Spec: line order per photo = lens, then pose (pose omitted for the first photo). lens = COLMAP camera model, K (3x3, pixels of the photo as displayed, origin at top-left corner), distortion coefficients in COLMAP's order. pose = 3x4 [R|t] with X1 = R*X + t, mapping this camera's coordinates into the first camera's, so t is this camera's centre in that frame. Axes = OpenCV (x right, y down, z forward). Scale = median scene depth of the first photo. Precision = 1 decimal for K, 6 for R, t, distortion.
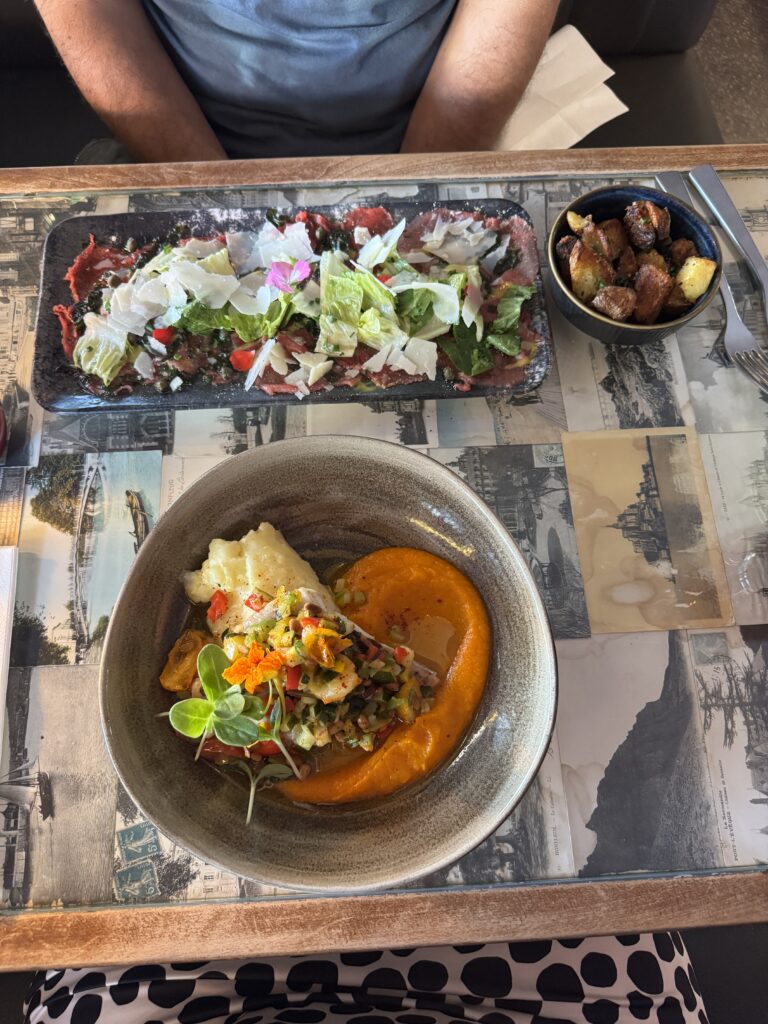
lens RADIAL K [[743.1, 0, 388.7], [0, 743.1, 509.6], [0, 0, 1]] dist [0.037334, -0.078397]
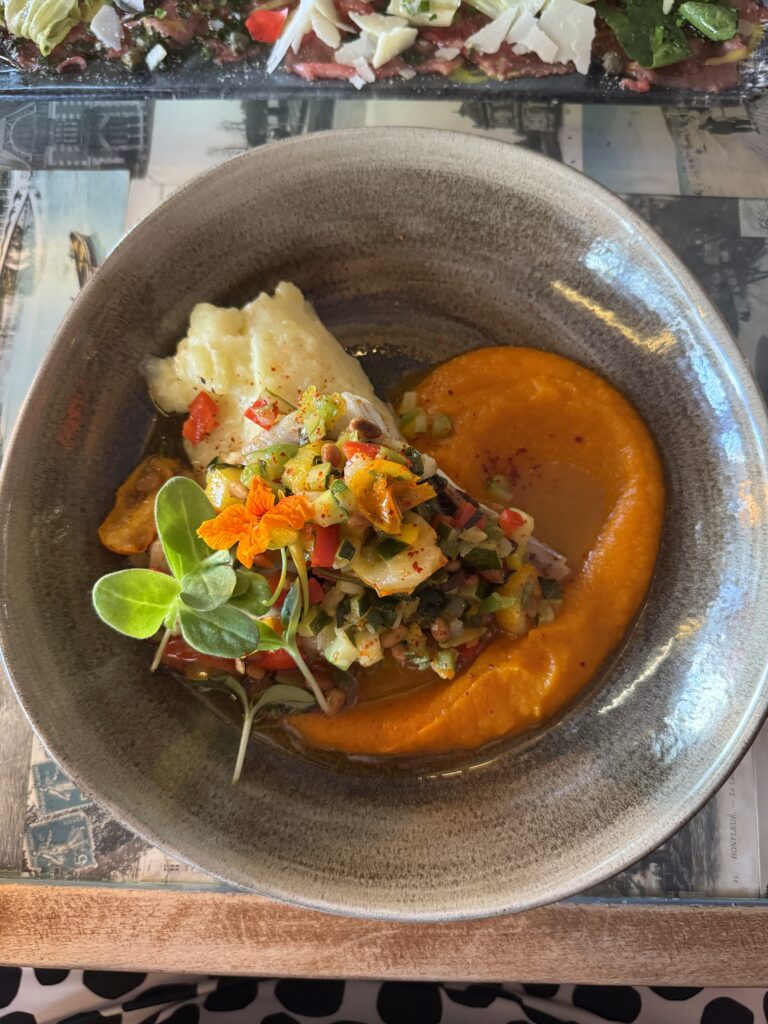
lens RADIAL K [[743.1, 0, 382.9], [0, 743.1, 517.3], [0, 0, 1]] dist [0.037334, -0.078397]
pose [[0.996419, 0.073426, -0.041934, -0.055643], [-0.065371, 0.983490, 0.168744, 0.094826], [0.053632, -0.165399, 0.984767, 0.403833]]
